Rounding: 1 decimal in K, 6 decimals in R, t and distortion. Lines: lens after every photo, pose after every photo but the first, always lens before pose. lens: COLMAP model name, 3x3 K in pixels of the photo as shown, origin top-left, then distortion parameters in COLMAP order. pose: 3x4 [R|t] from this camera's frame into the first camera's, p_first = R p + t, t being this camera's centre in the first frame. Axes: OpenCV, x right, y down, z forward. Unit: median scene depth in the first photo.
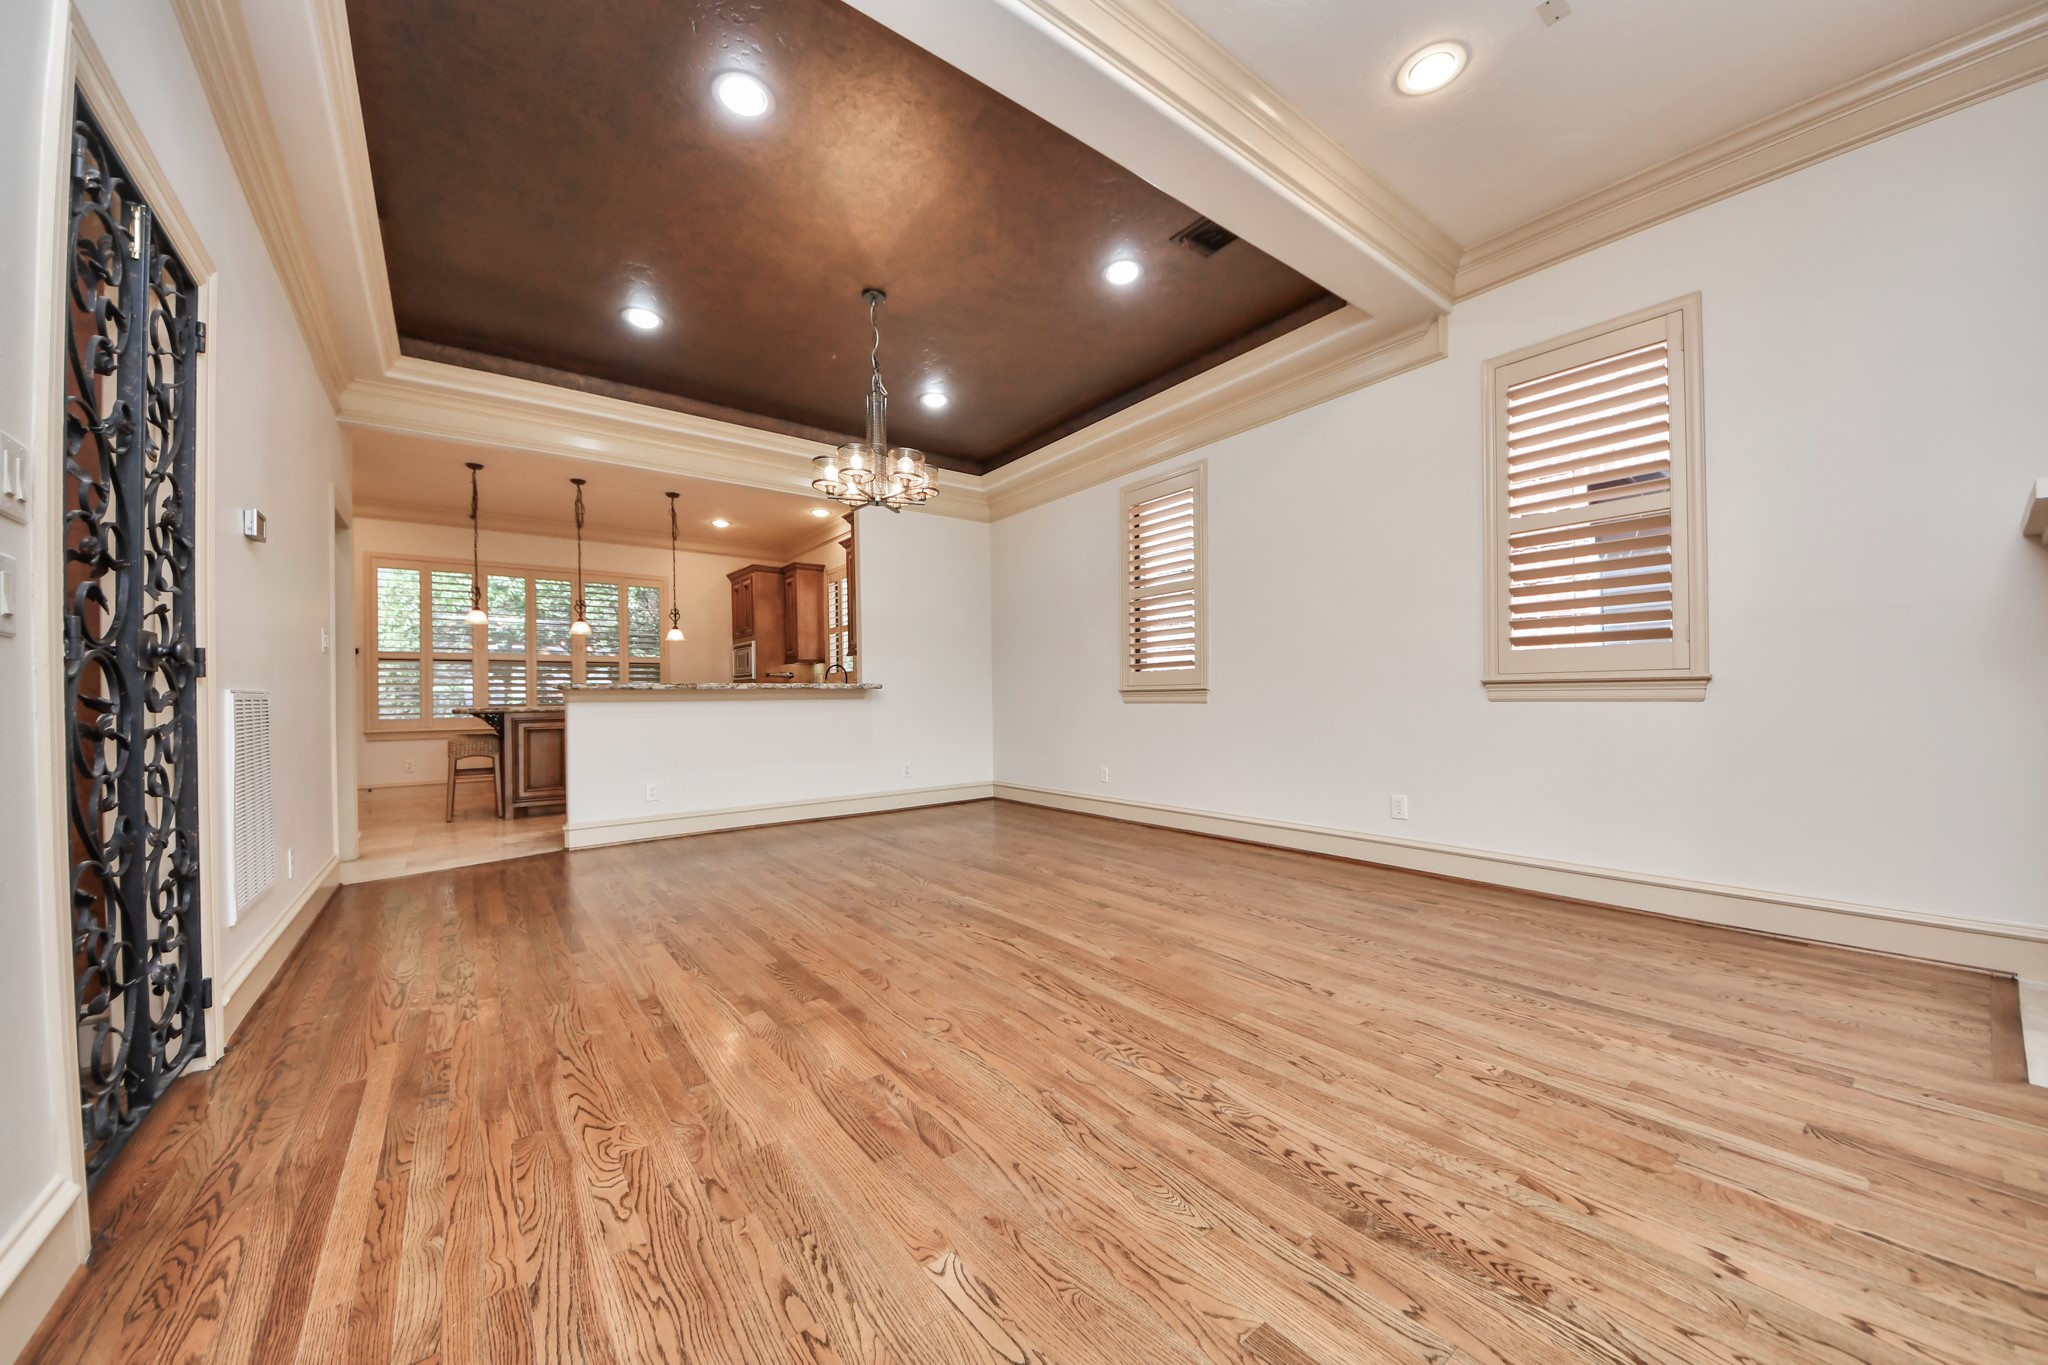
lens RADIAL K [[738.5, 0, 1012.3], [0, 738.5, 689.2], [0, 0, 1]] dist [-0.000882, -0.000067]
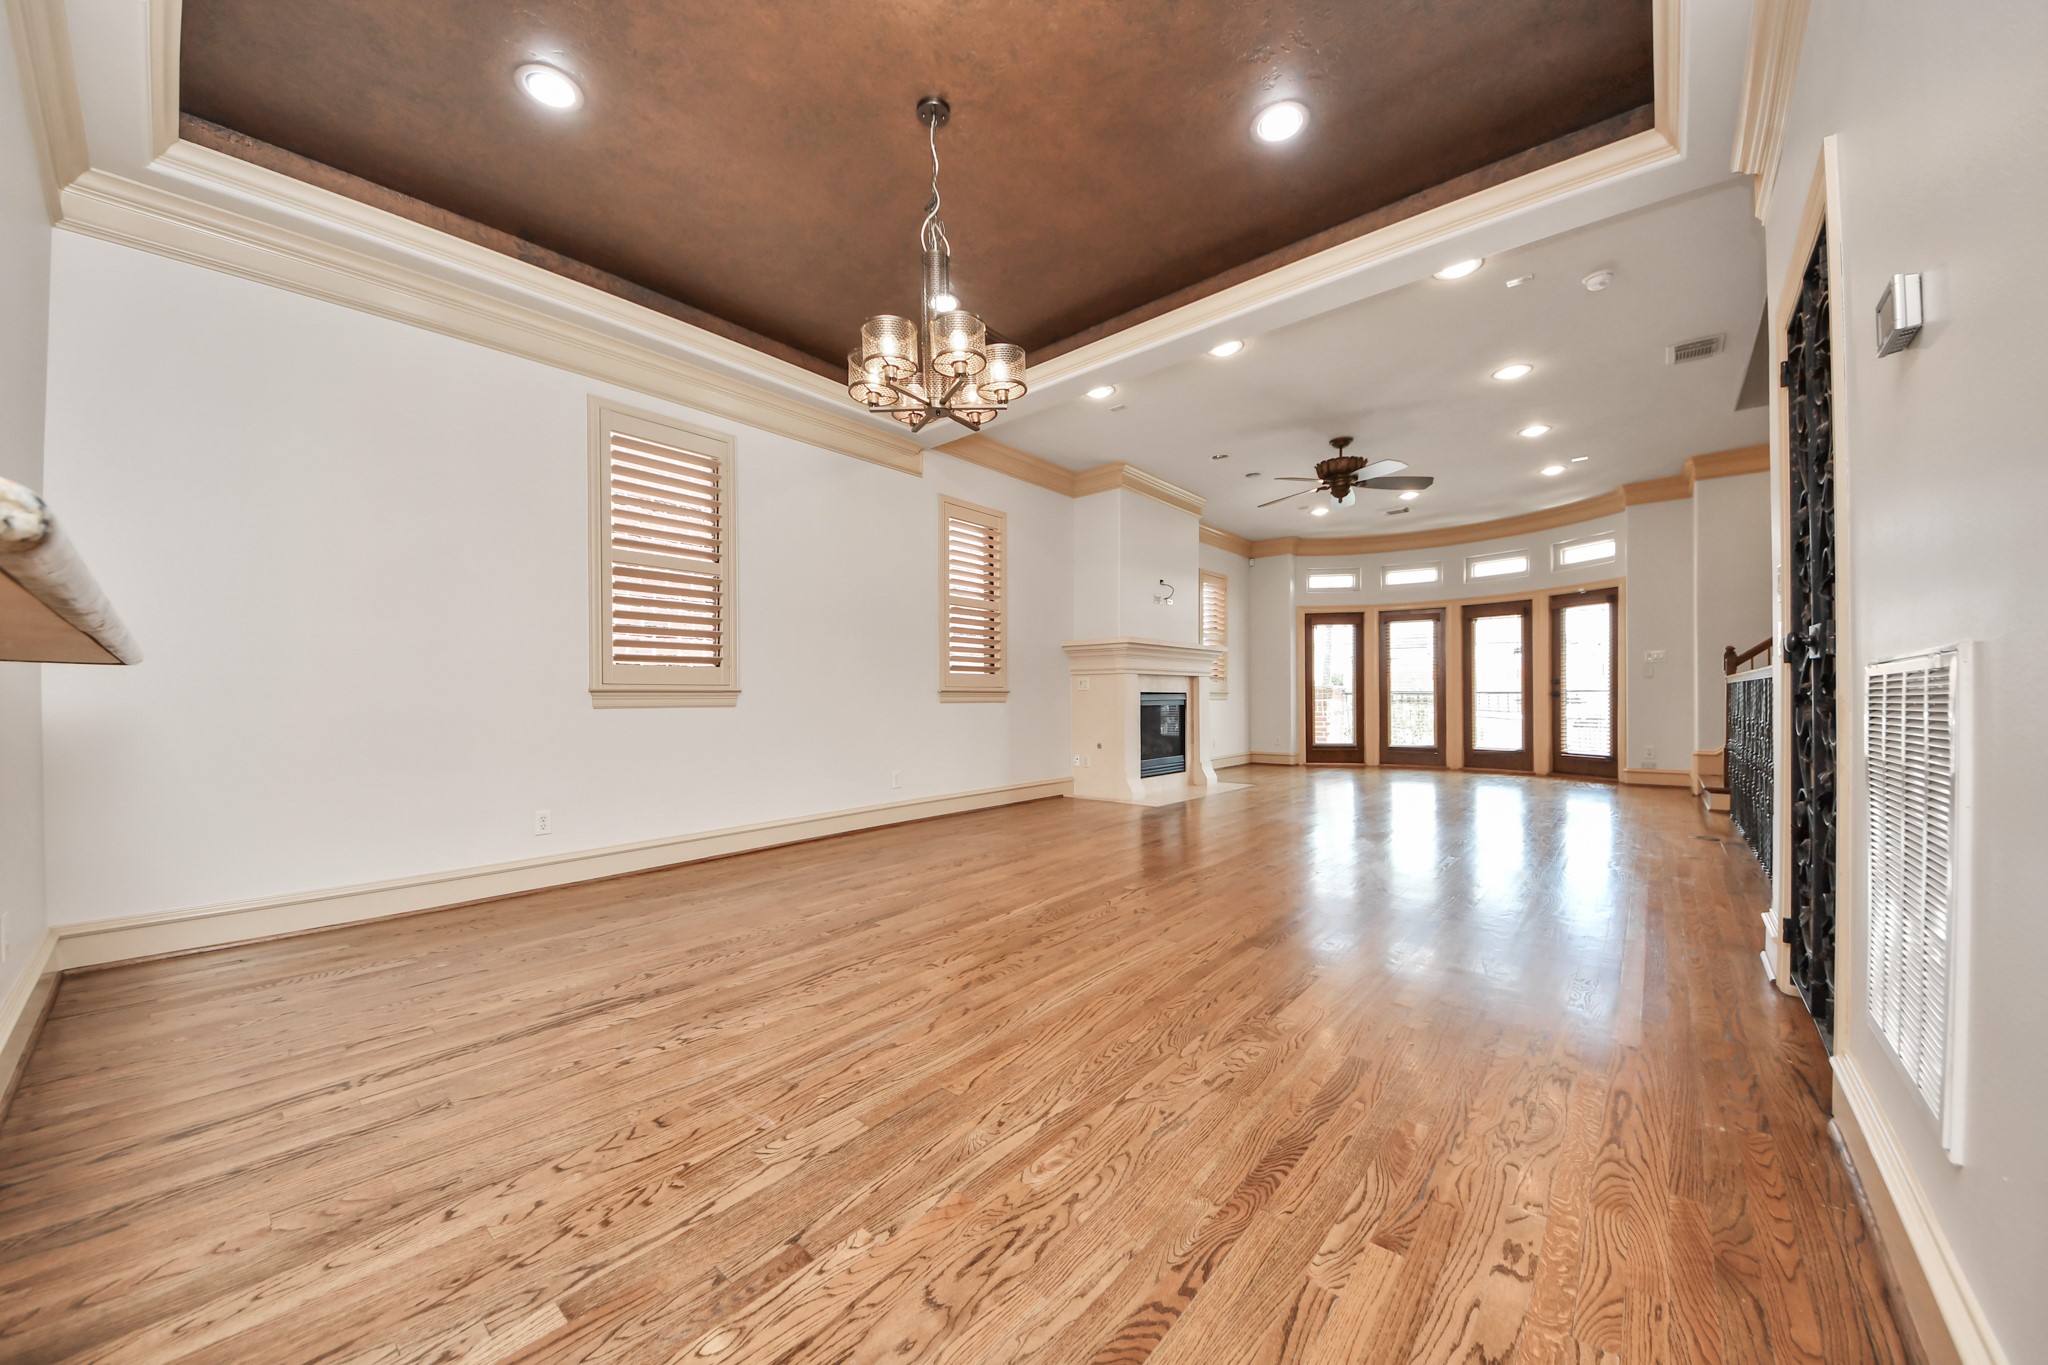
lens RADIAL K [[738.5, 0, 1012.3], [0, 738.5, 689.2], [0, 0, 1]] dist [-0.000882, -0.000067]
pose [[-0.211579, 0.019571, 0.977165, -0.907638], [0.002384, 0.999807, -0.019508, 0.016757], [-0.977358, -0.001798, -0.211584, 1.108910]]
